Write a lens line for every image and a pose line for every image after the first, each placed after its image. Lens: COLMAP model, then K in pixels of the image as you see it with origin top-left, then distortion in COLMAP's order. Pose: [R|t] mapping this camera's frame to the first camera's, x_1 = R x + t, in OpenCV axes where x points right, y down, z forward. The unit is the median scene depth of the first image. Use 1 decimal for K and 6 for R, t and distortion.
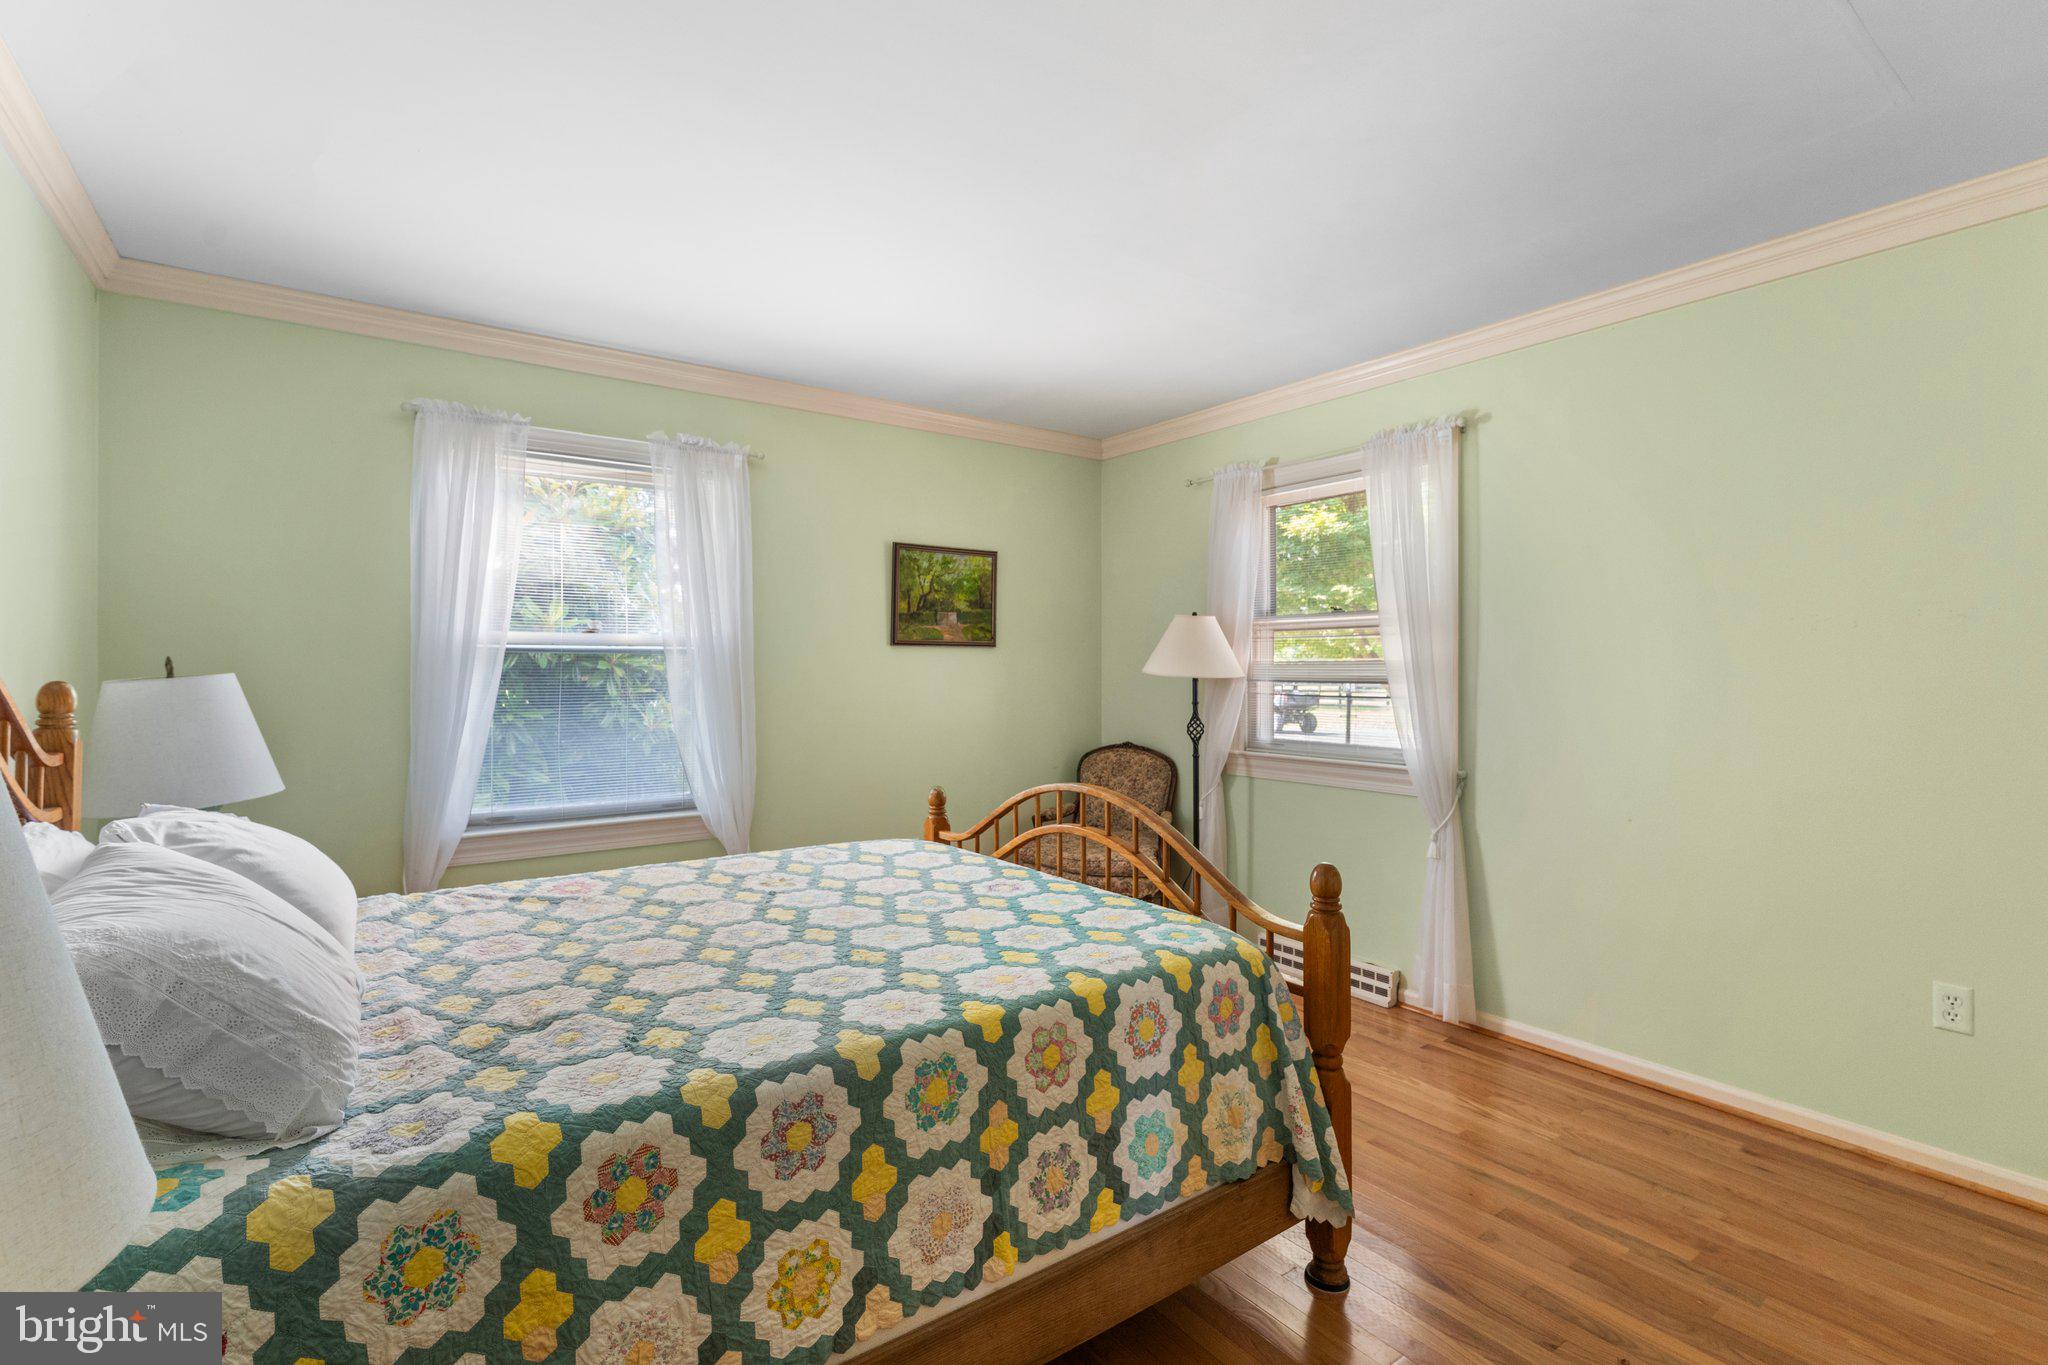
lens RADIAL K [[914.9, 0, 1004.6], [0, 914.9, 673.0], [0, 0, 1]] dist [-0.001256, 0.000452]
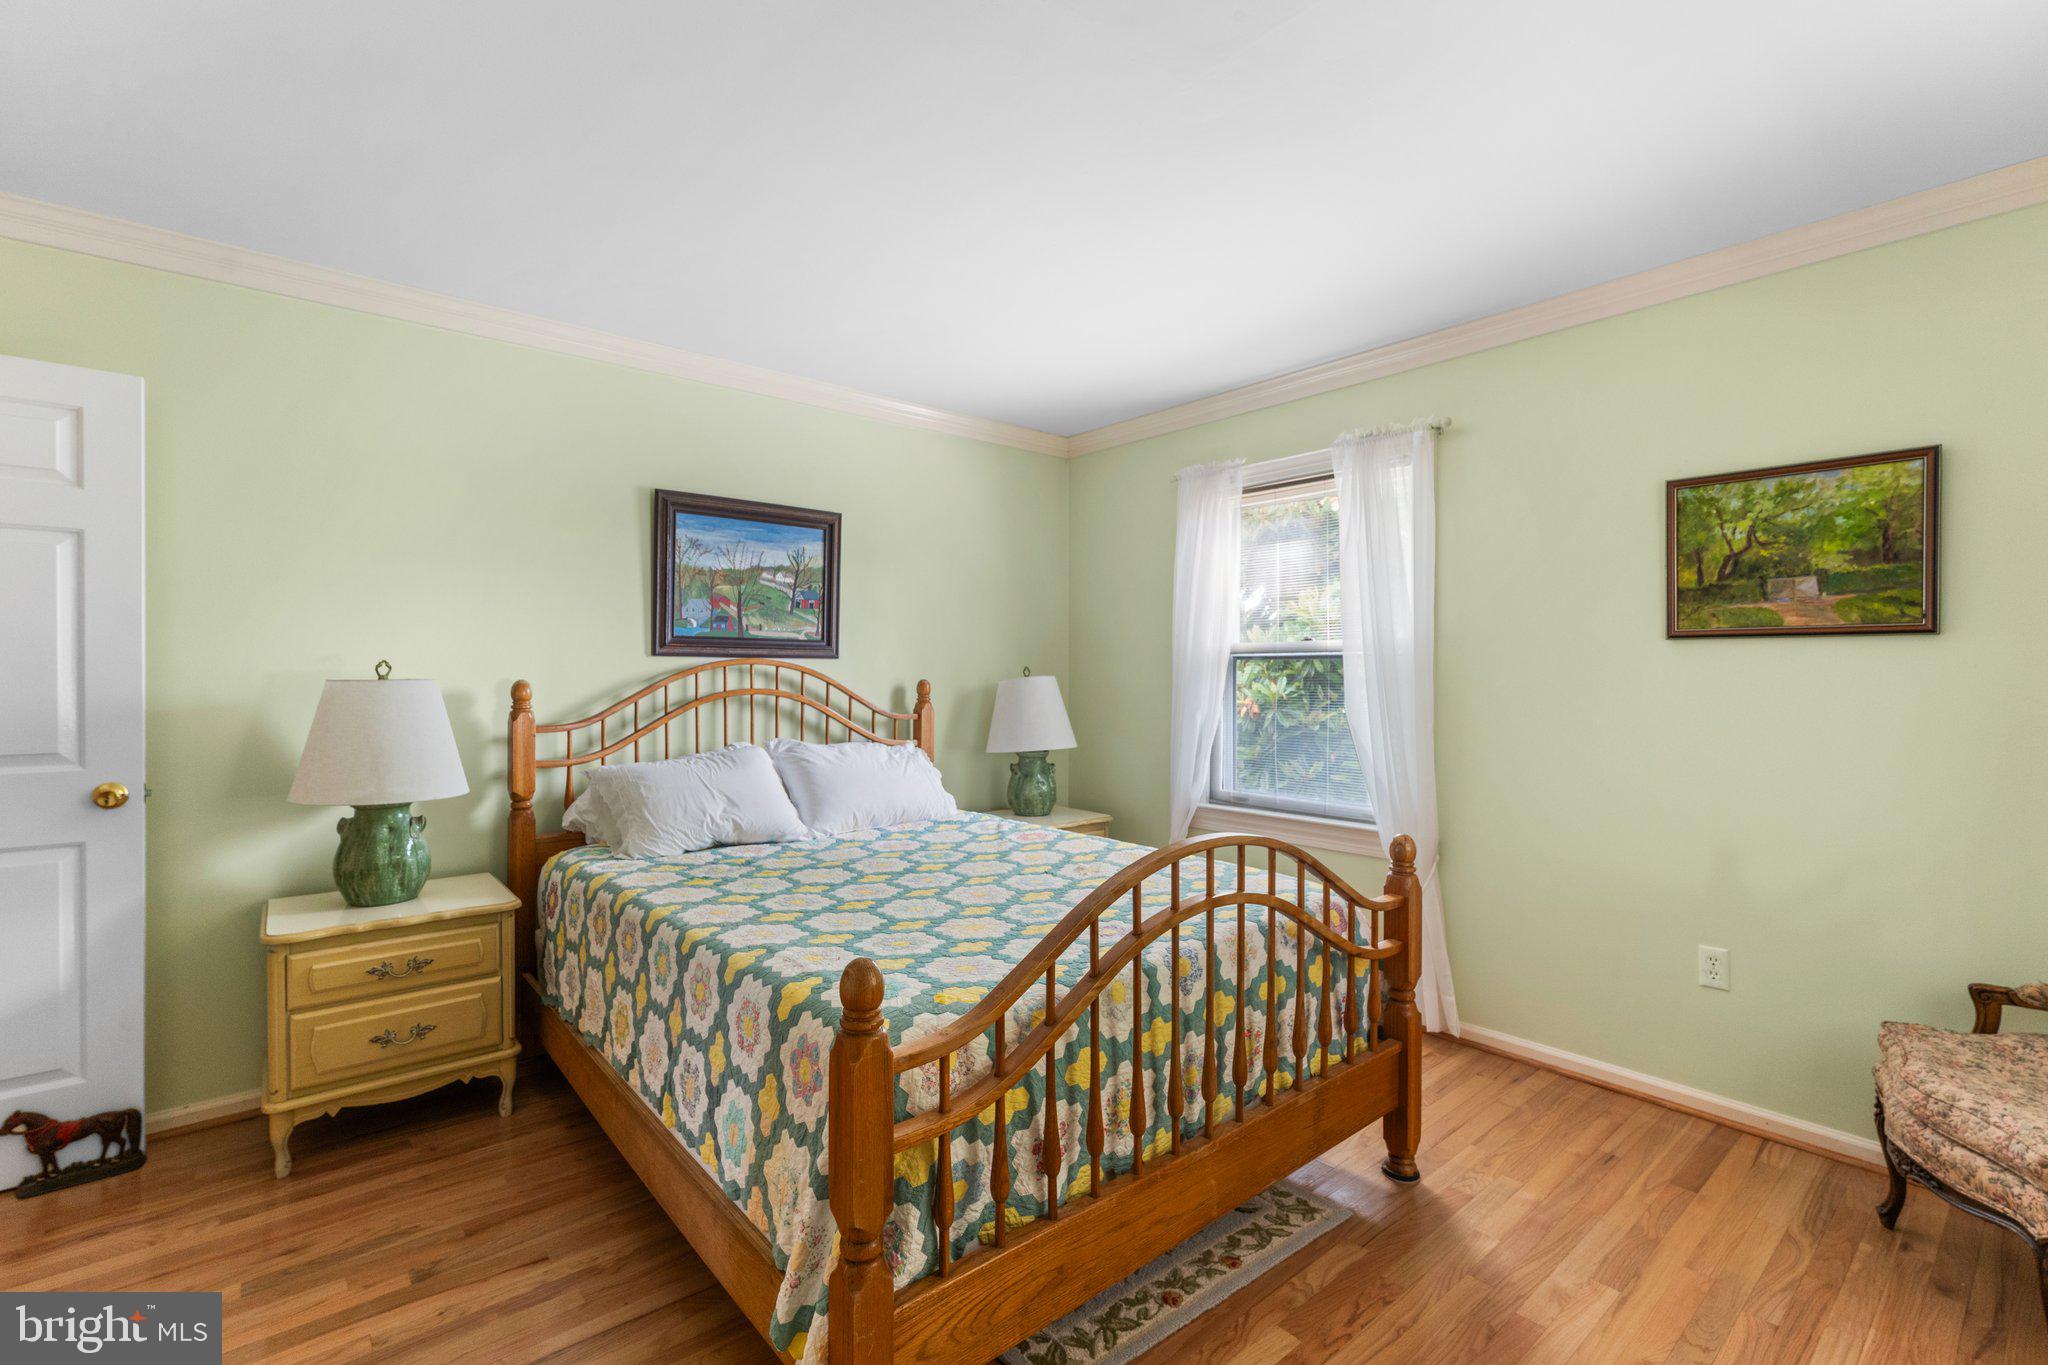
lens RADIAL K [[914.9, 0, 1004.6], [0, 914.9, 673.0], [0, 0, 1]] dist [-0.001256, 0.000452]
pose [[0.082986, 0.006583, -0.996529, 0.480075], [0.000037, 0.999978, 0.006608, -0.010278], [0.996551, -0.000585, 0.082984, 0.464544]]
